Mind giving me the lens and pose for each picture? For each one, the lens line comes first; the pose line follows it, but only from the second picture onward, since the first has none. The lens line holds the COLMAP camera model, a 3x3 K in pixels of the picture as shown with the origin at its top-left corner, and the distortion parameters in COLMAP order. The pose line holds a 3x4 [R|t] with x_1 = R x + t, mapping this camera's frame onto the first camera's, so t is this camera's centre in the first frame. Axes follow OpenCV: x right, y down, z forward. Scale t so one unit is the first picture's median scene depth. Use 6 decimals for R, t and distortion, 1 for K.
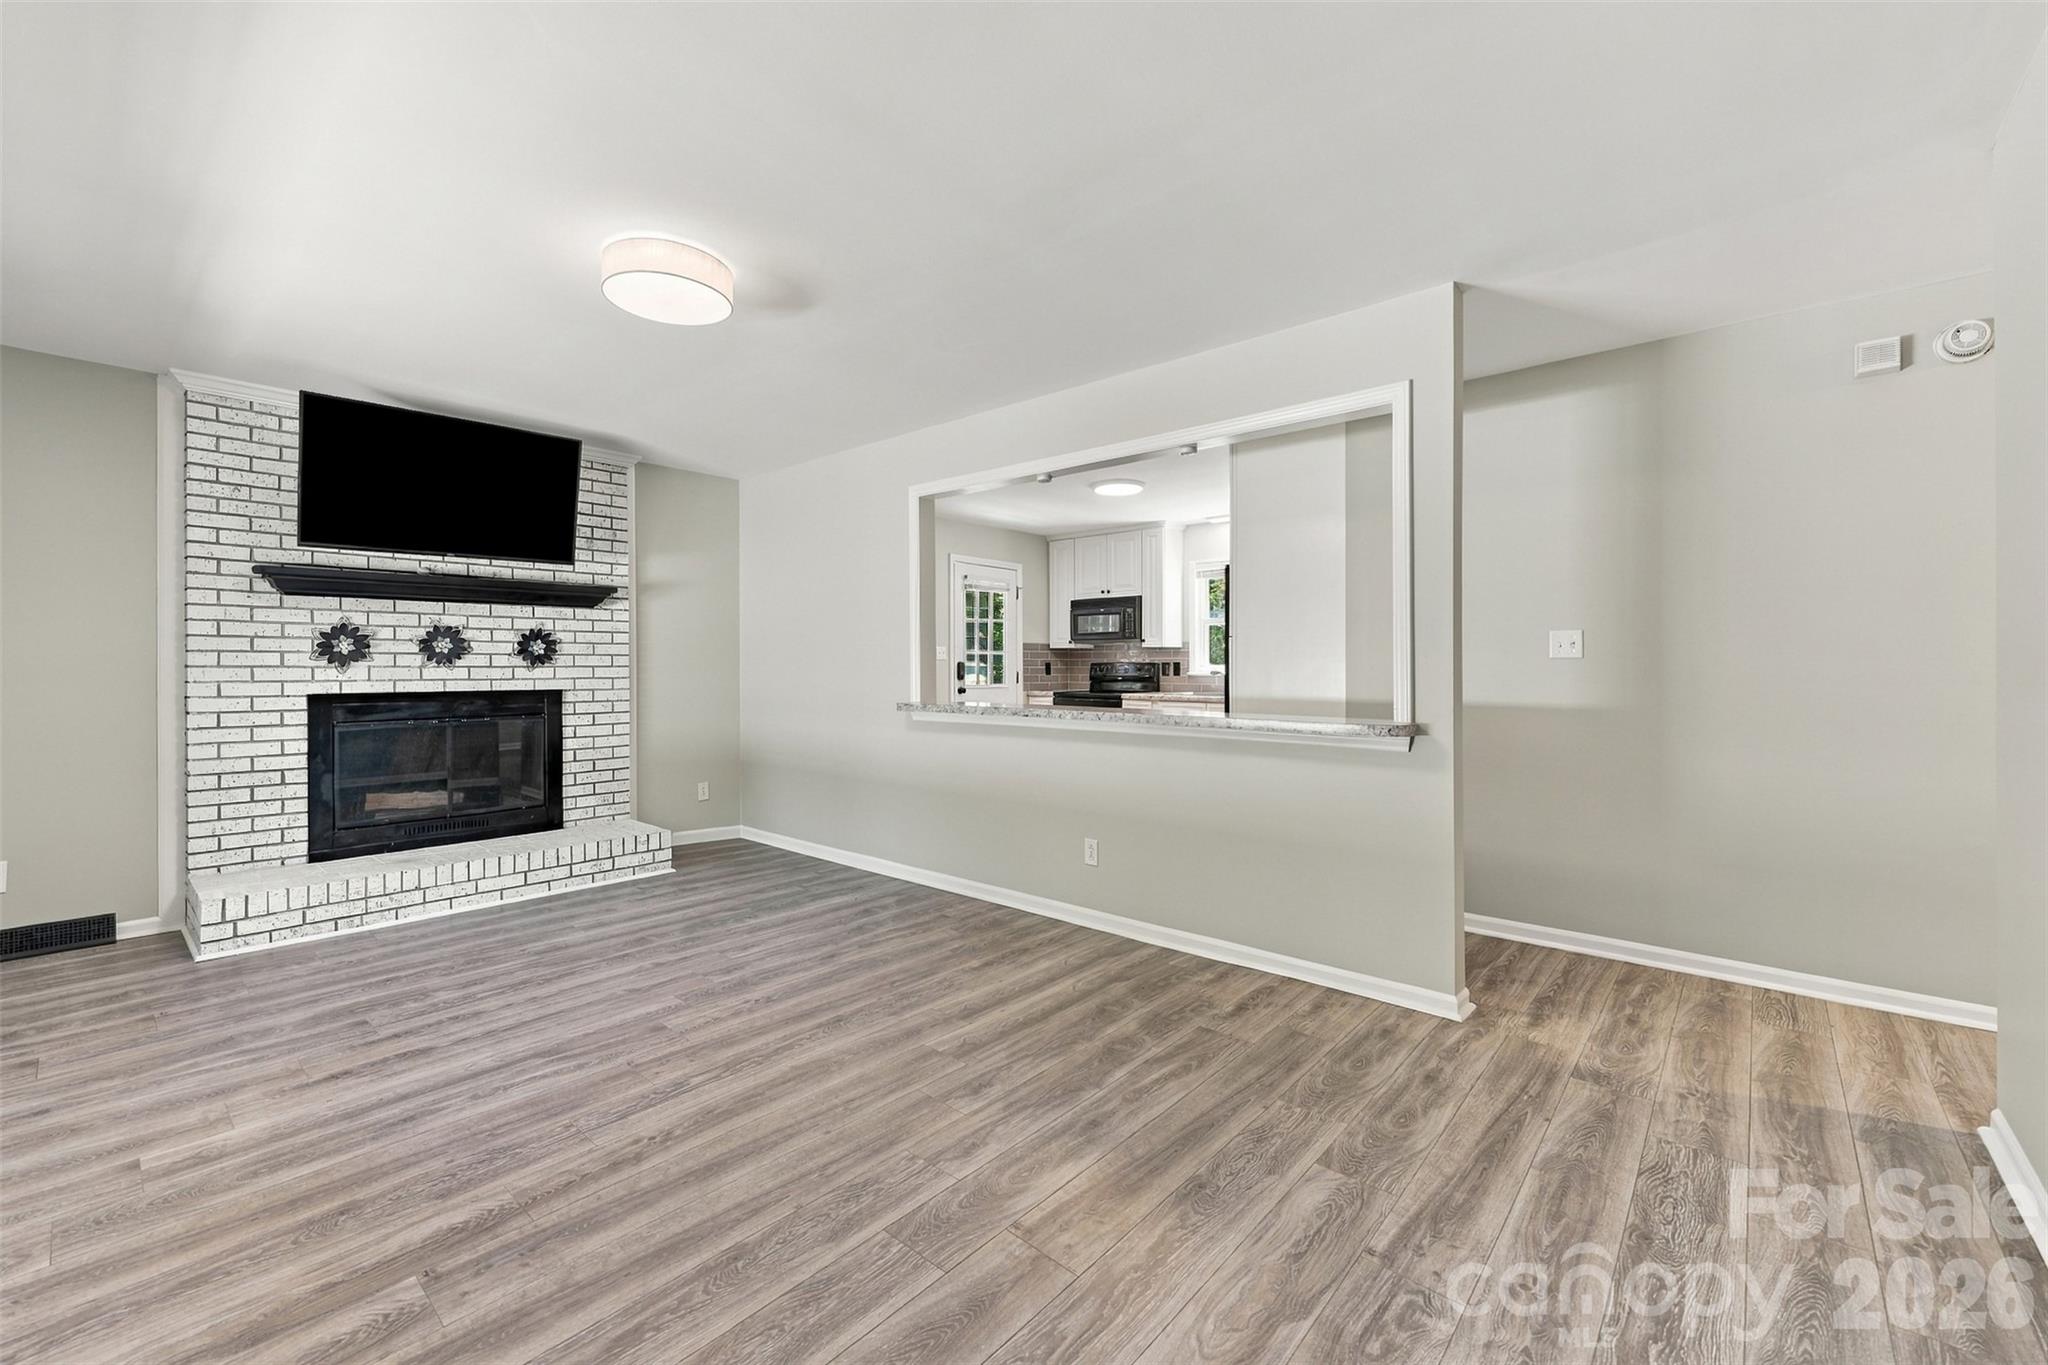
lens RADIAL K [[835.2, 0, 1030.7], [0, 835.2, 673.4], [0, 0, 1]] dist [-0.000534, -0.000017]
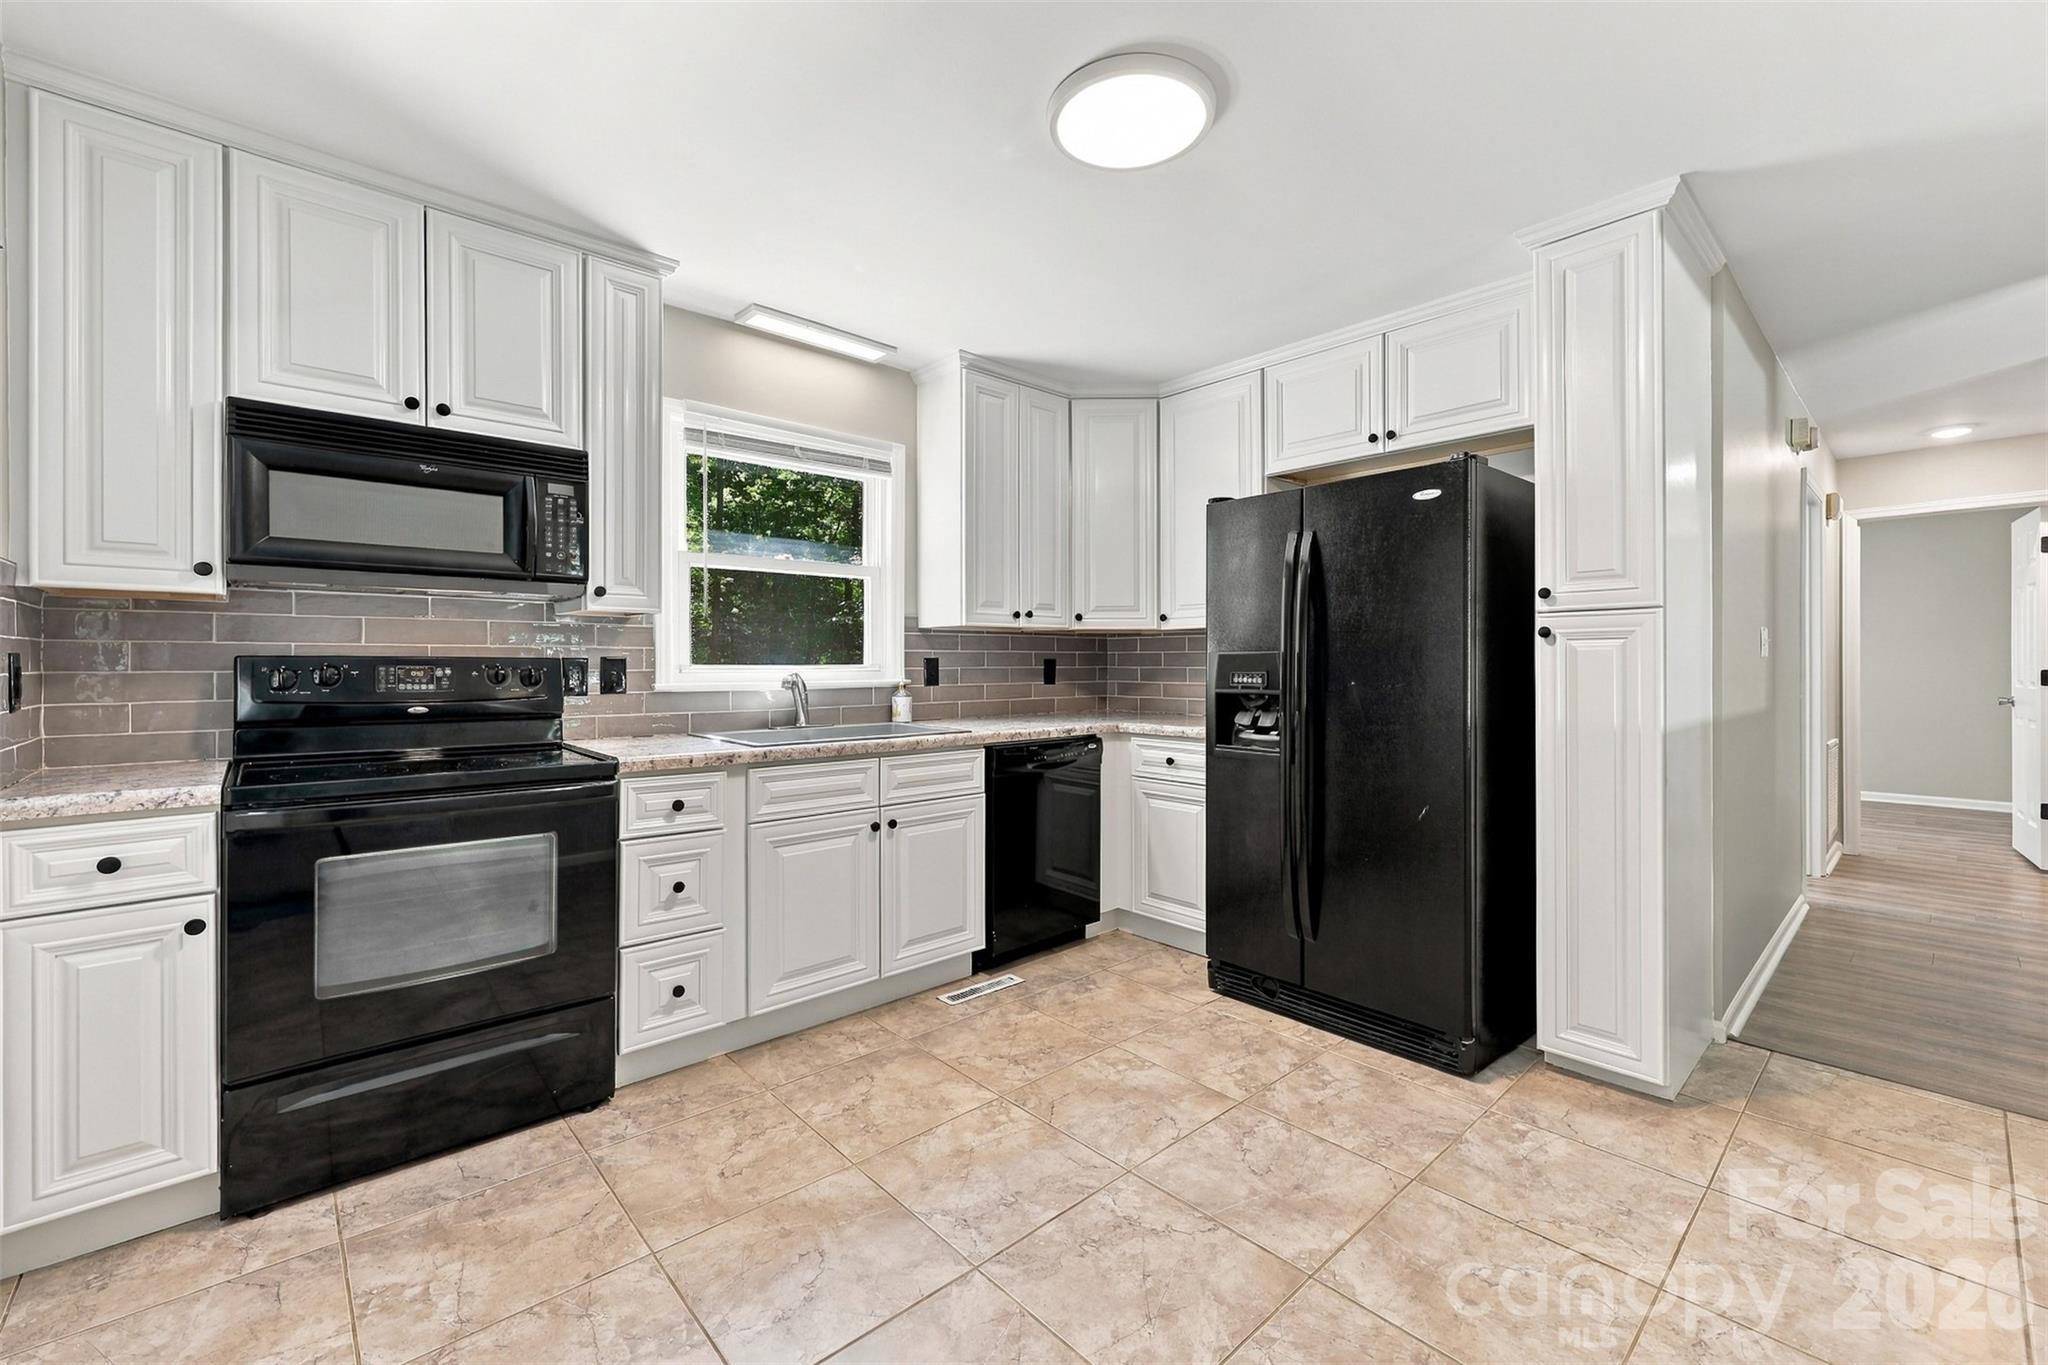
lens RADIAL K [[835.2, 0, 1022.8], [0, 835.2, 669.0], [0, 0, 1]] dist [-0.000534, -0.000017]
pose [[0.126809, -0.003172, 0.991922, -0.297707], [0.013434, 0.999909, 0.001480, -0.011772], [-0.991836, 0.013138, 0.126840, 1.380033]]
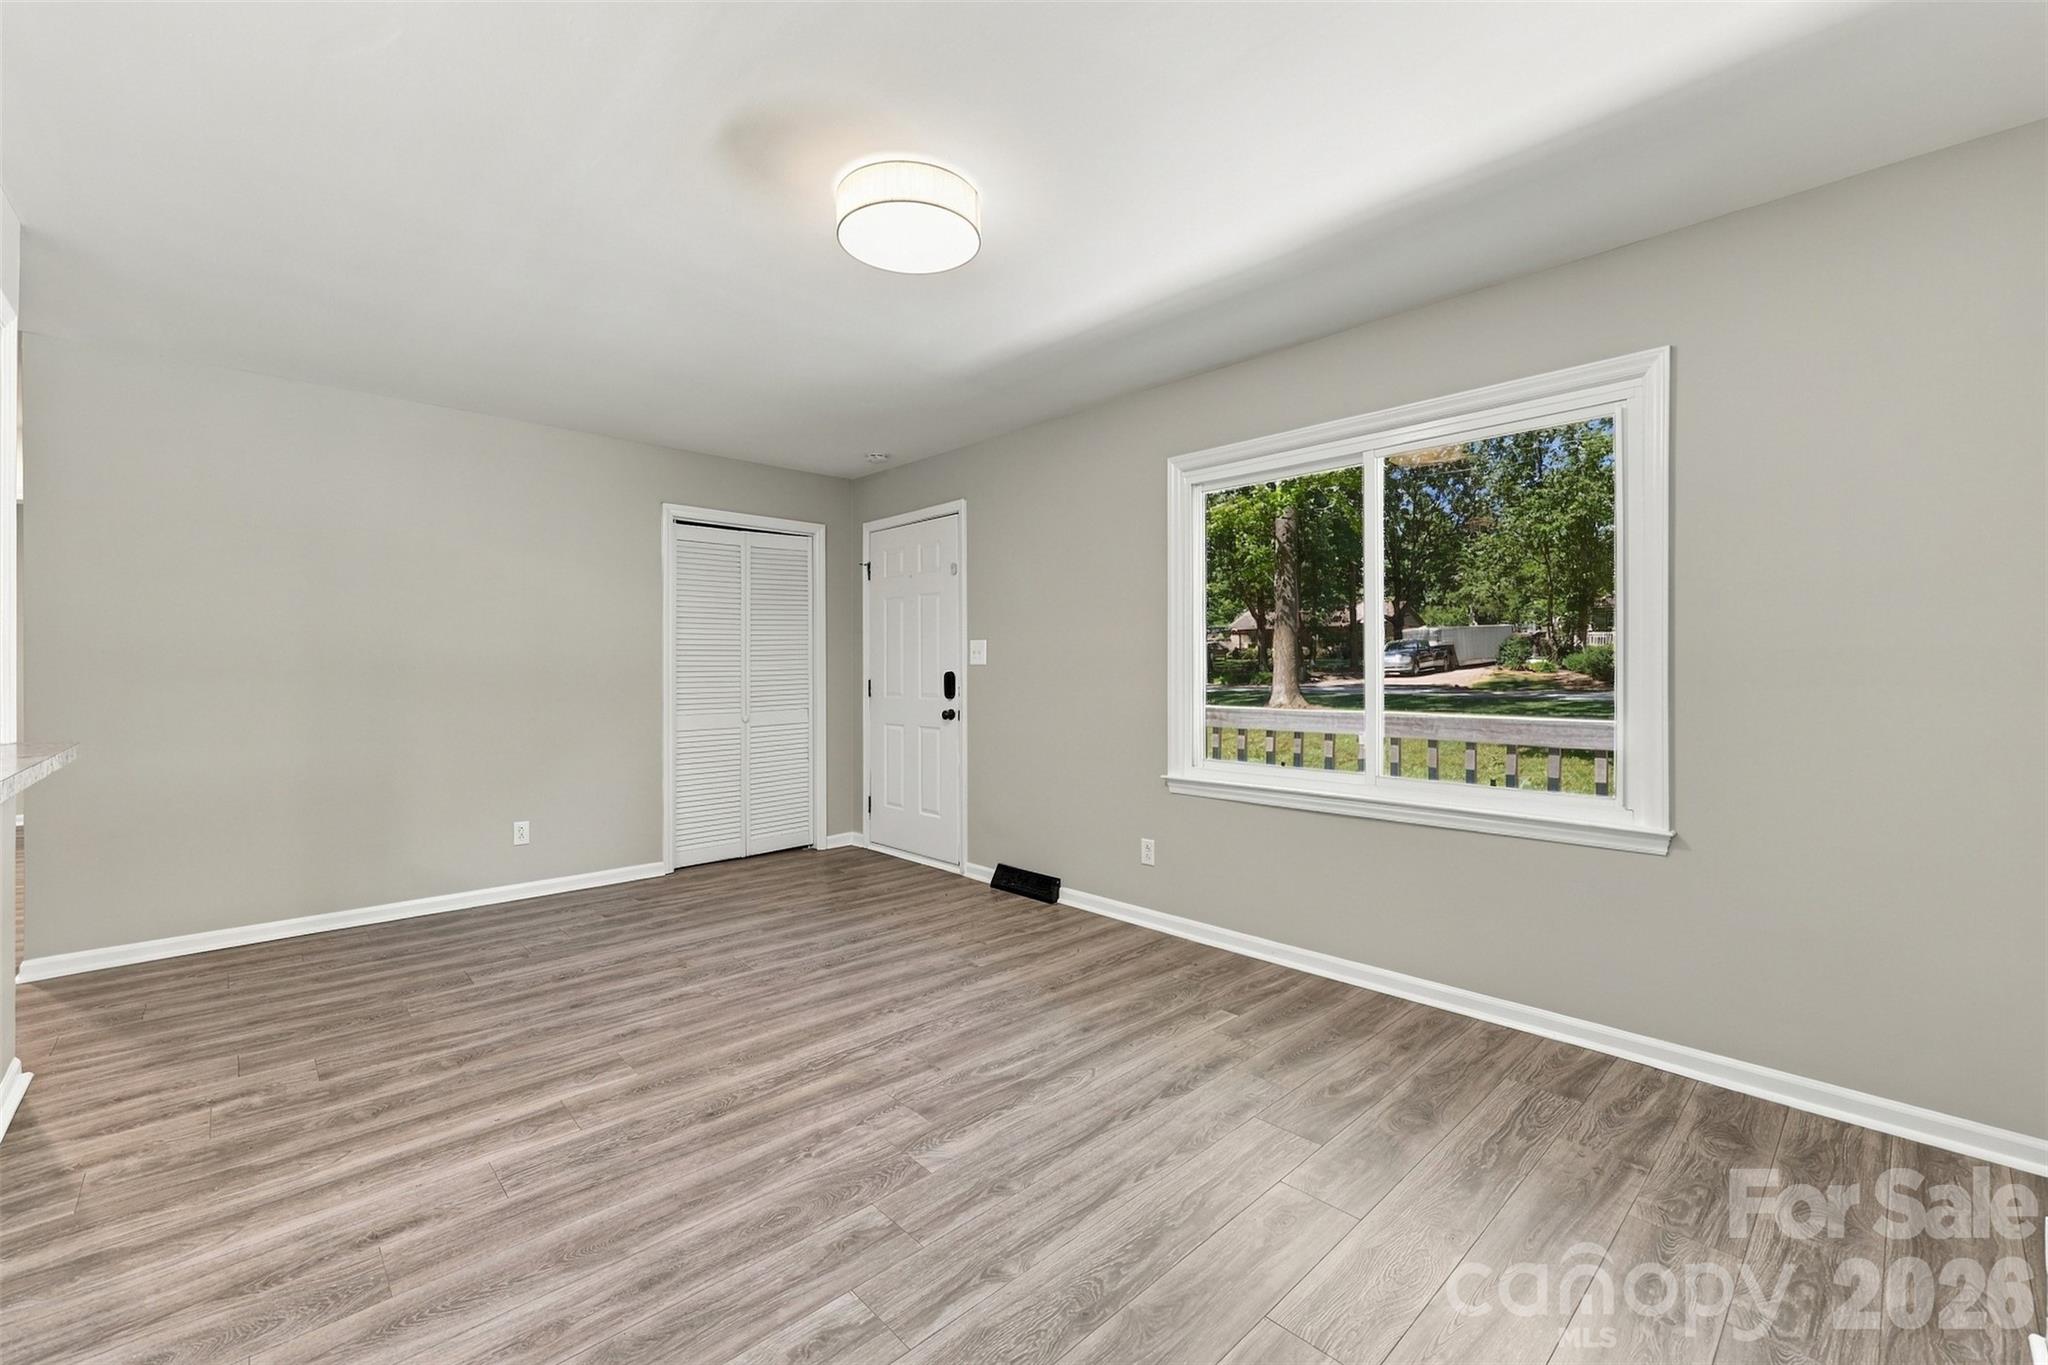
lens RADIAL K [[835.2, 0, 1016.8], [0, 835.2, 671.1], [0, 0, 1]] dist [-0.000534, -0.000017]
pose [[-0.994754, -0.000173, 0.102292, -0.389331], [0.001058, 0.999928, 0.011983, -0.010994], [-0.102286, 0.012029, -0.994682, 1.137648]]
